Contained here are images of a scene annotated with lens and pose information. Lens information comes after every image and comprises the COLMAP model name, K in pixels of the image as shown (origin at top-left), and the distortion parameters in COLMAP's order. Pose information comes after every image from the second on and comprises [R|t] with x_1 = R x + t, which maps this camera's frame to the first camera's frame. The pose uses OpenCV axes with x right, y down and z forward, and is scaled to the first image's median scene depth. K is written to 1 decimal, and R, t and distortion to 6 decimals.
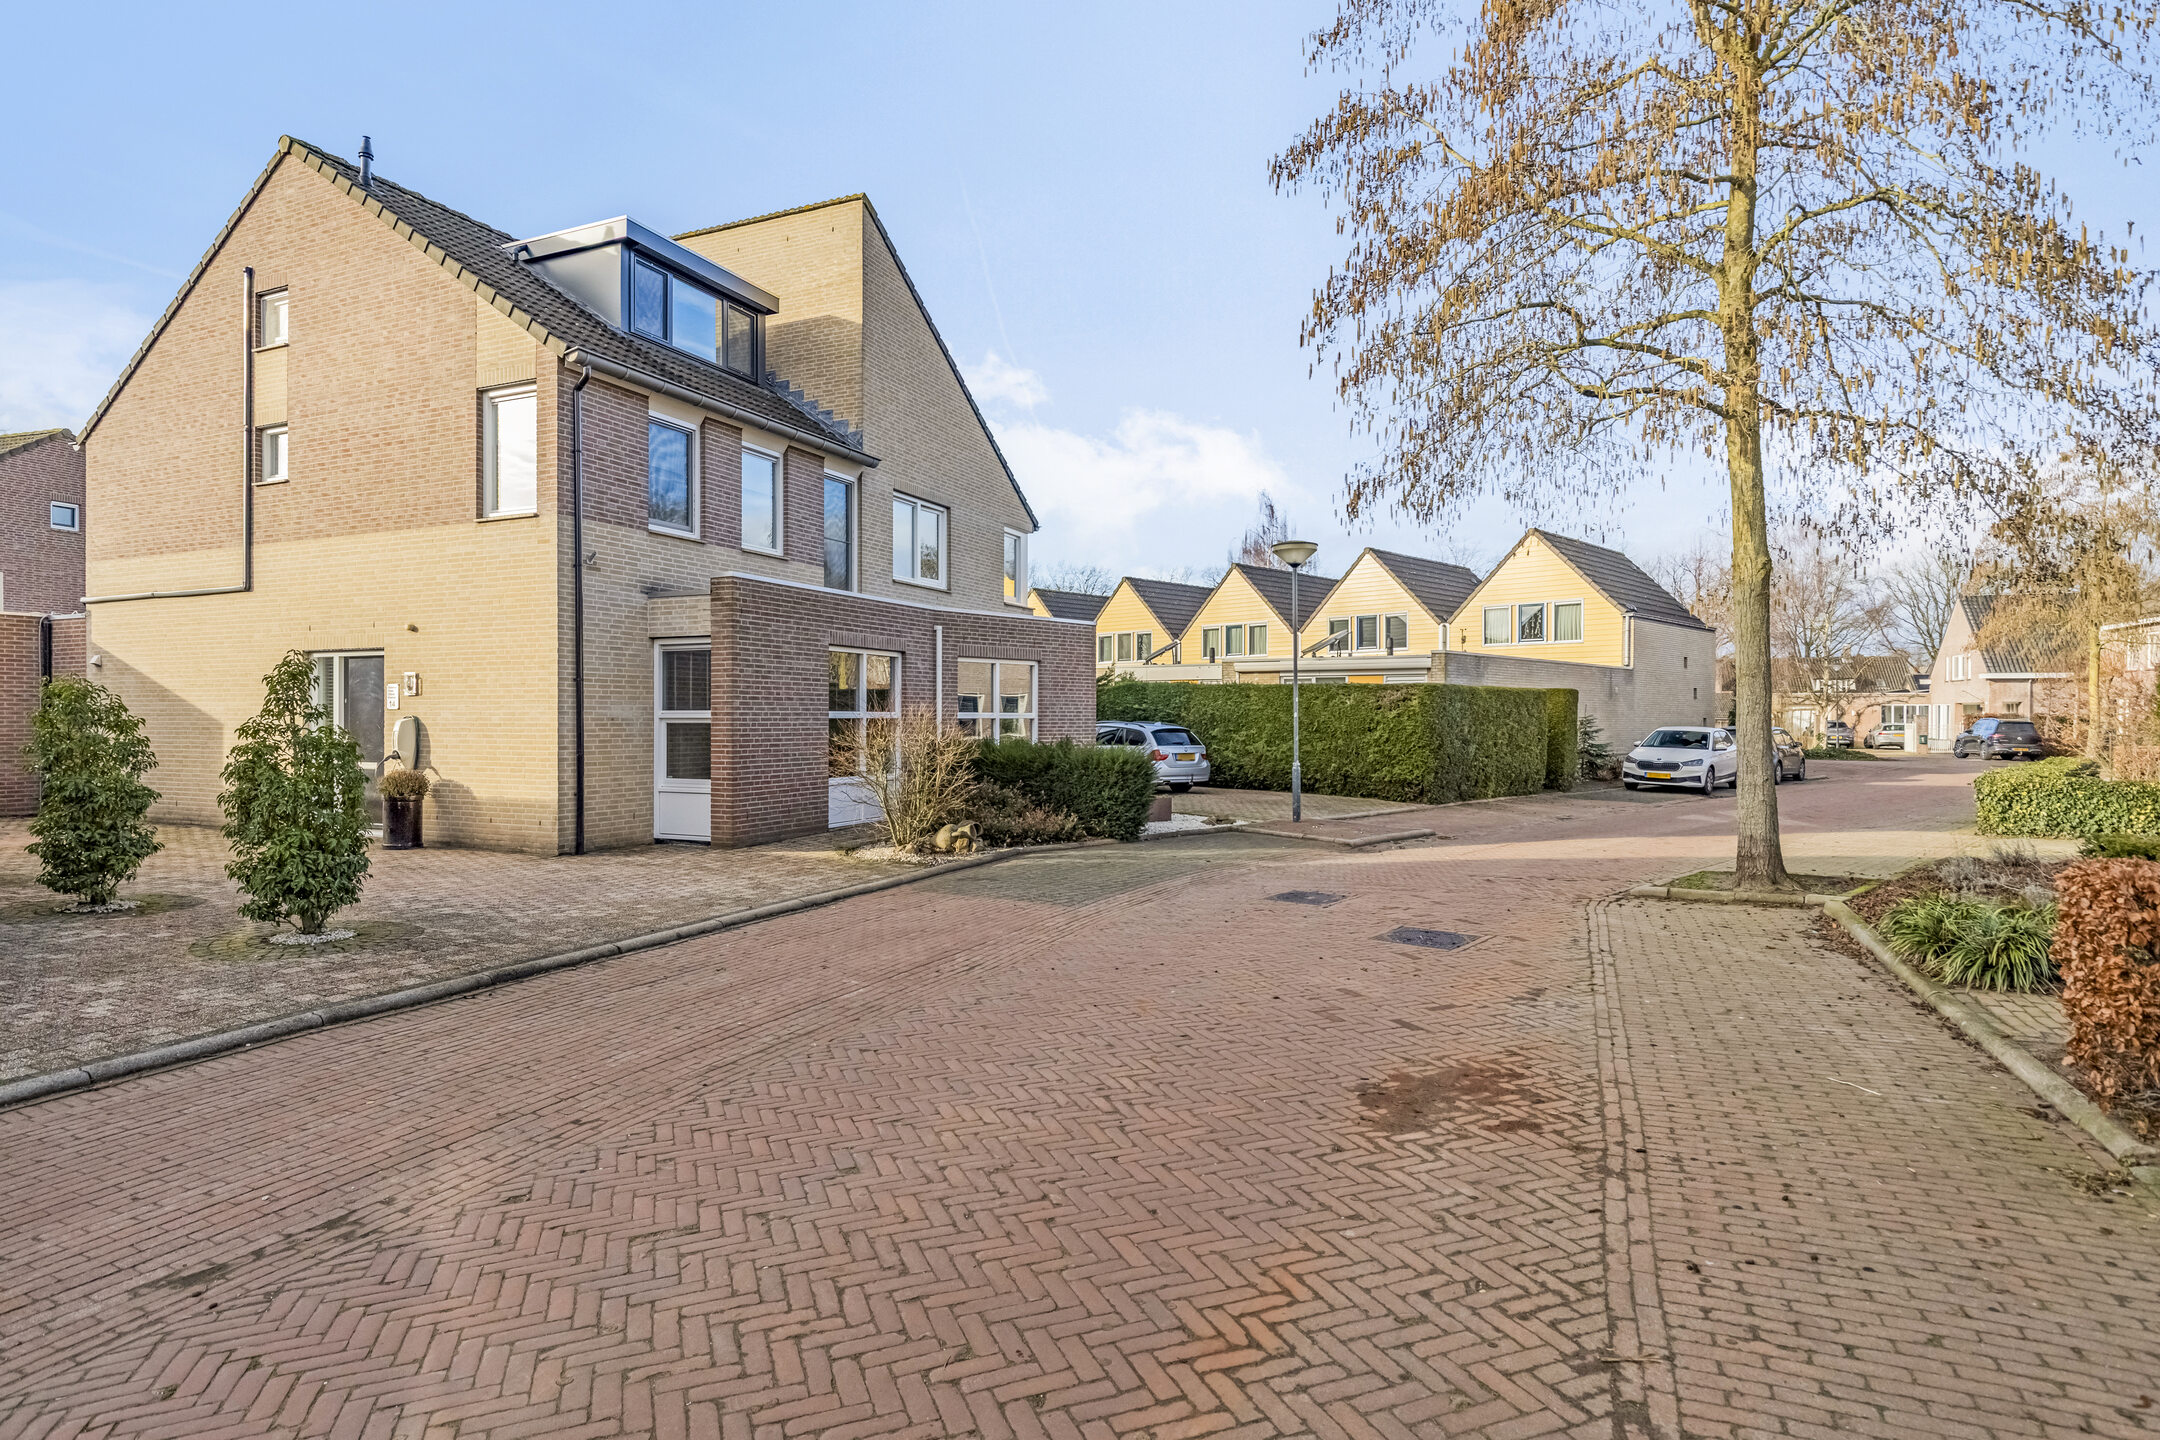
lens RADIAL K [[1128.1, 0, 1081.8], [0, 1128.1, 720.5], [0, 0, 1]] dist [-0.003769, -0.000972]
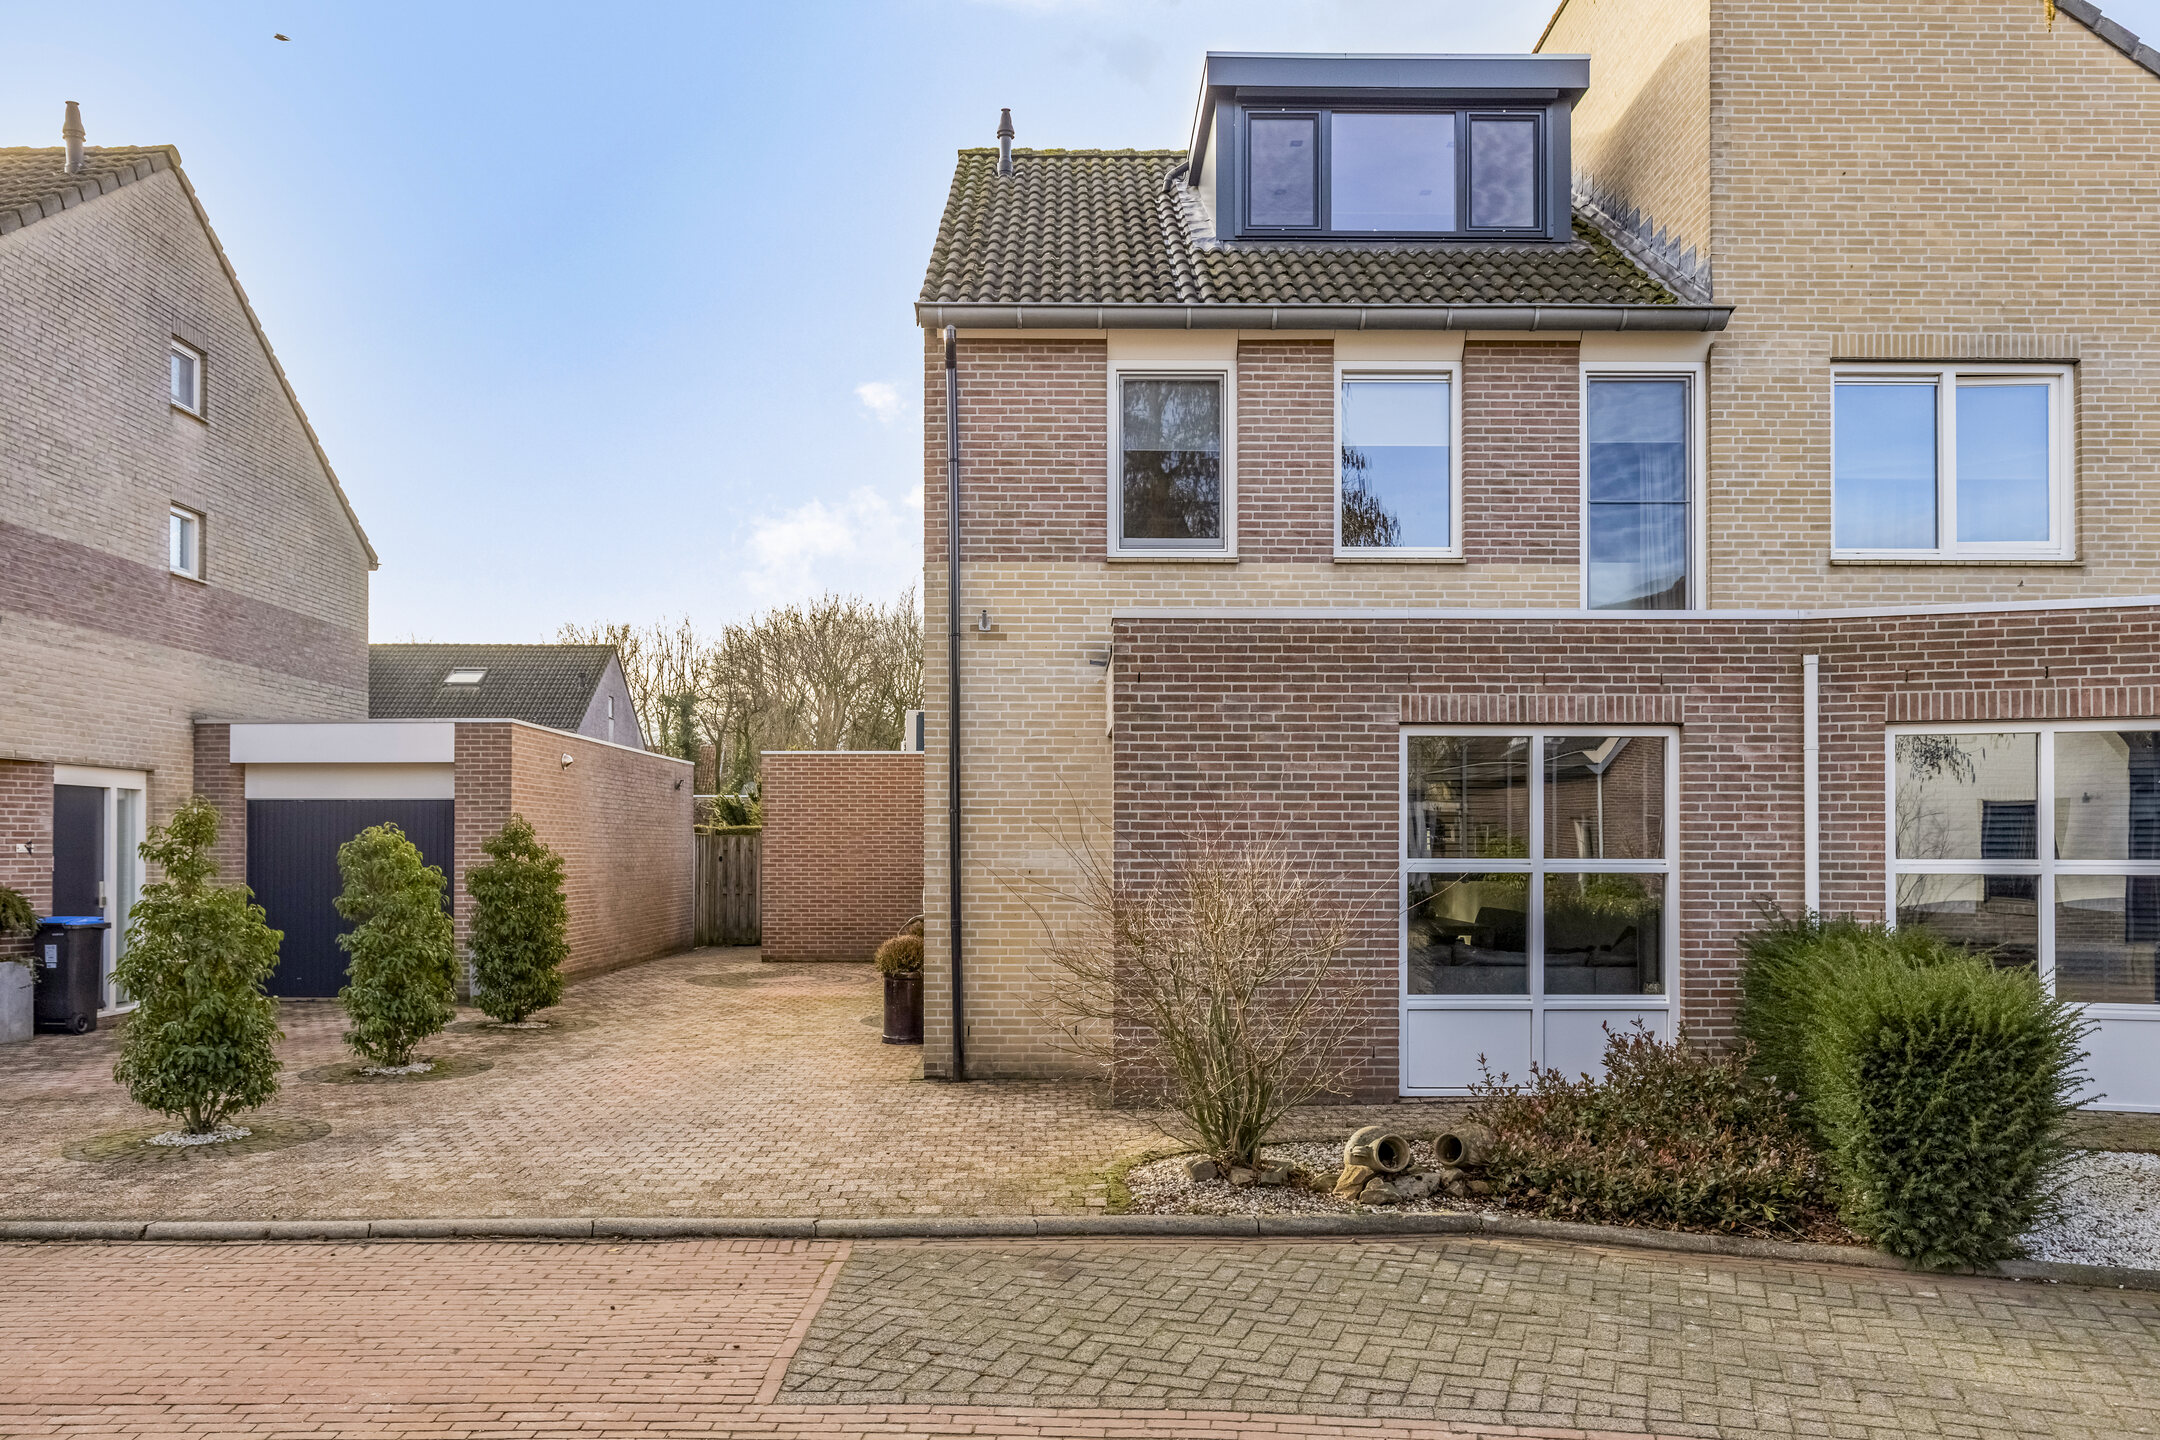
lens RADIAL K [[1558.3, 0, 1085.6], [0, 1558.3, 834.6], [0, 0, 1]] dist [0.002596, 0.002988]
pose [[0.419067, -0.007896, -0.907921, 0.320228], [-0.000889, 0.999958, -0.009106, -0.011443], [0.907955, 0.004624, 0.419043, 0.552253]]
